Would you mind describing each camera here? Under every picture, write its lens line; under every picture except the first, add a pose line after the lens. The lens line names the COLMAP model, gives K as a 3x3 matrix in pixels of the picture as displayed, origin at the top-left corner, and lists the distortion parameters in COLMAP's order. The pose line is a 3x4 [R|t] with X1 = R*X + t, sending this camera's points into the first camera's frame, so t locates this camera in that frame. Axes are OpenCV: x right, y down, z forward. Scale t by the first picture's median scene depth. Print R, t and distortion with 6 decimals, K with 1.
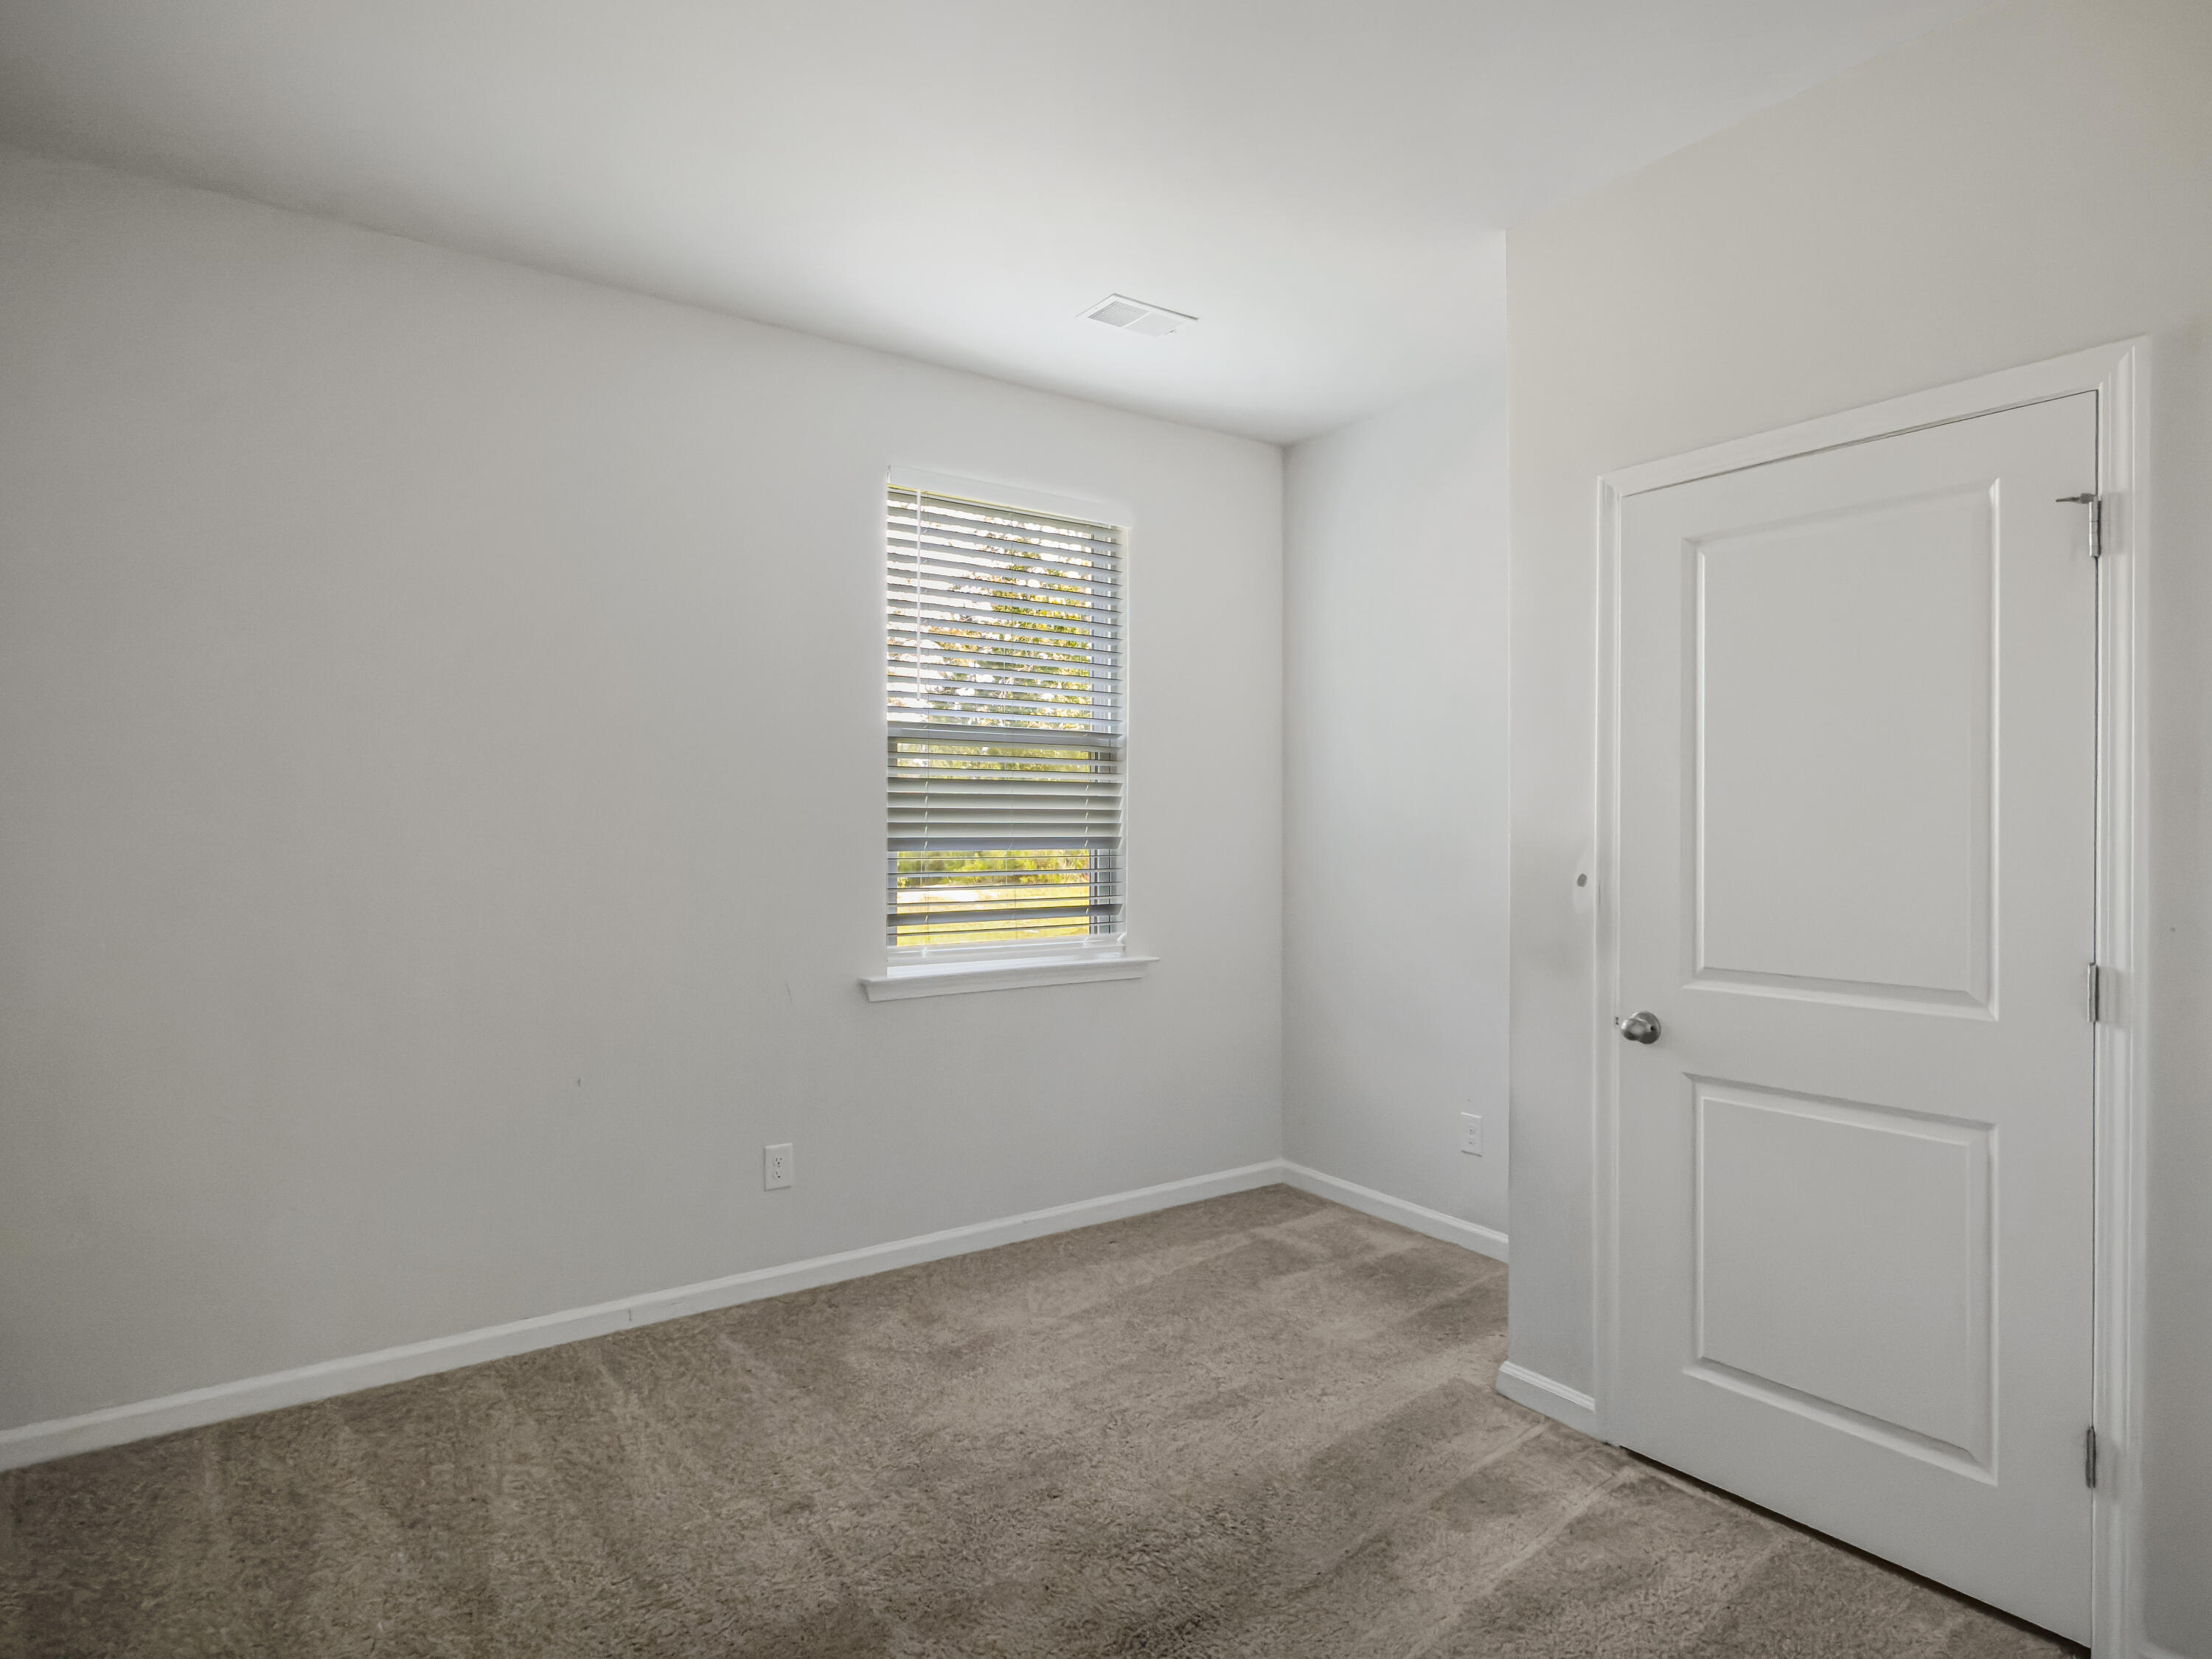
lens RADIAL K [[1214.4, 0, 1103.3], [0, 1214.4, 832.6], [0, 0, 1]] dist [0.010670, -0.003749]
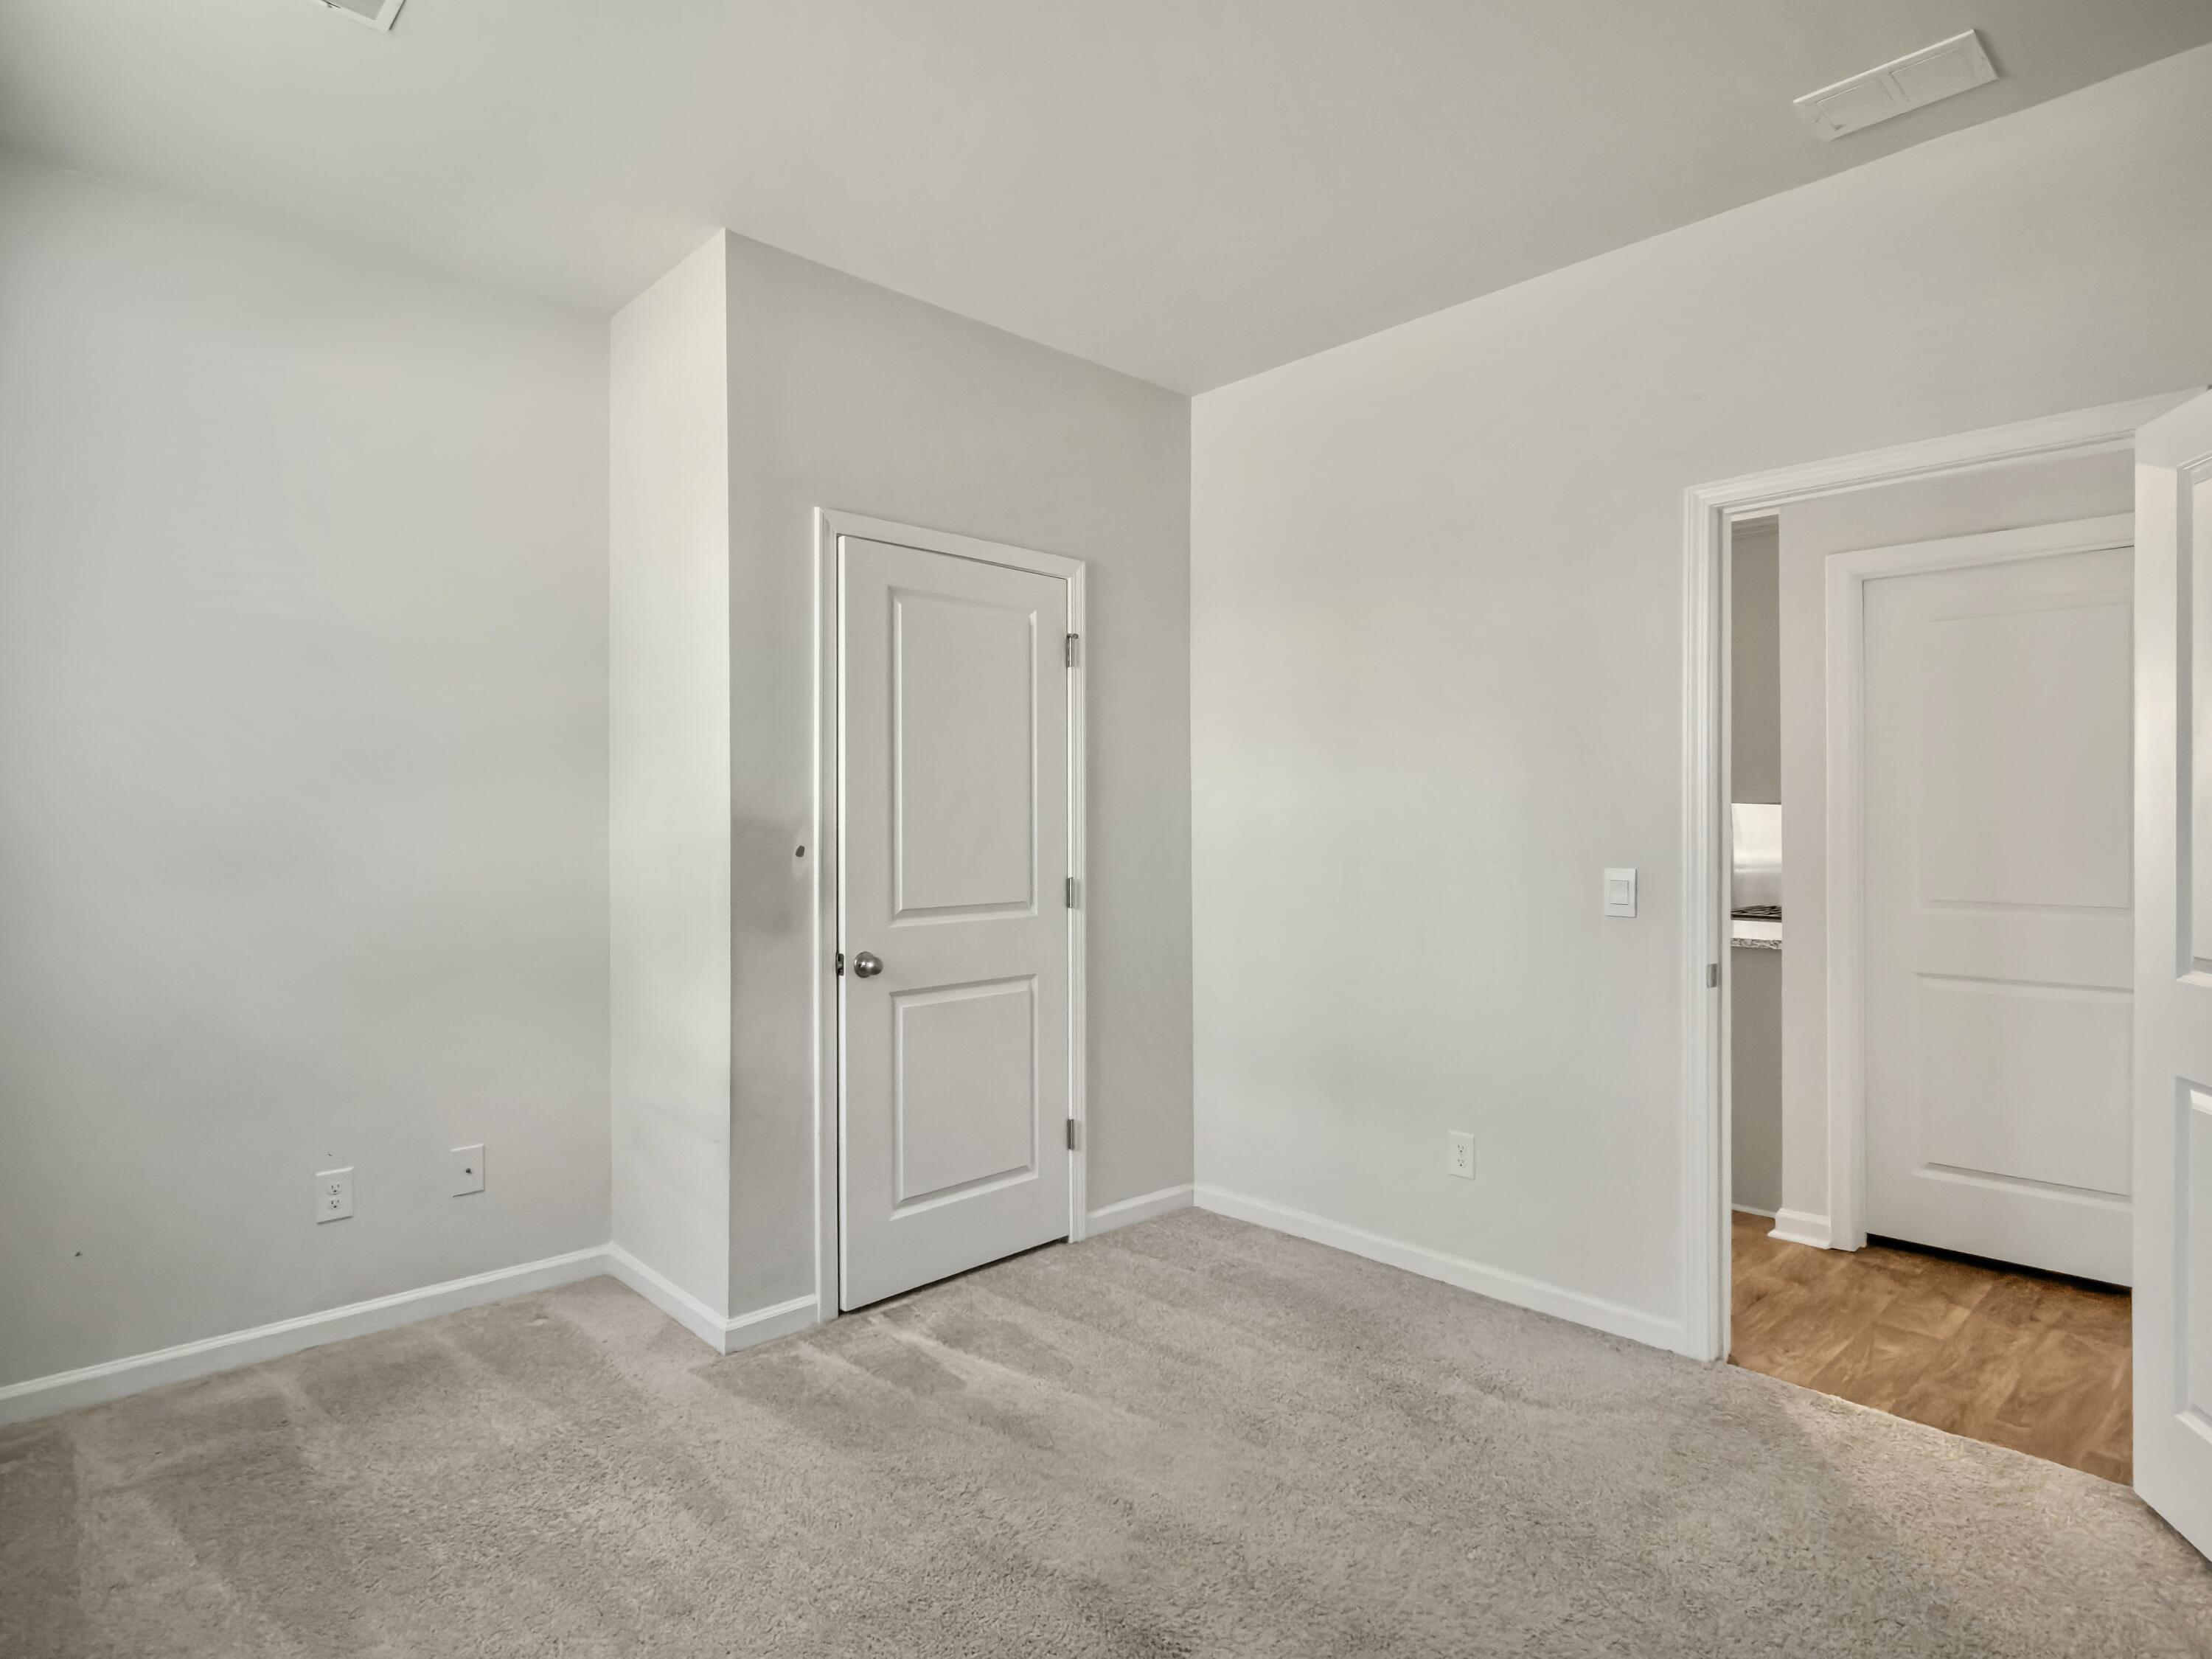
lens RADIAL K [[1214.4, 0, 1110.8], [0, 1214.4, 820.2], [0, 0, 1]] dist [0.010670, -0.003749]
pose [[-0.143018, -0.001372, 0.989719, -0.857327], [0.007786, 0.999967, 0.002512, 0.010018], [-0.989689, 0.008065, -0.143003, 0.951318]]
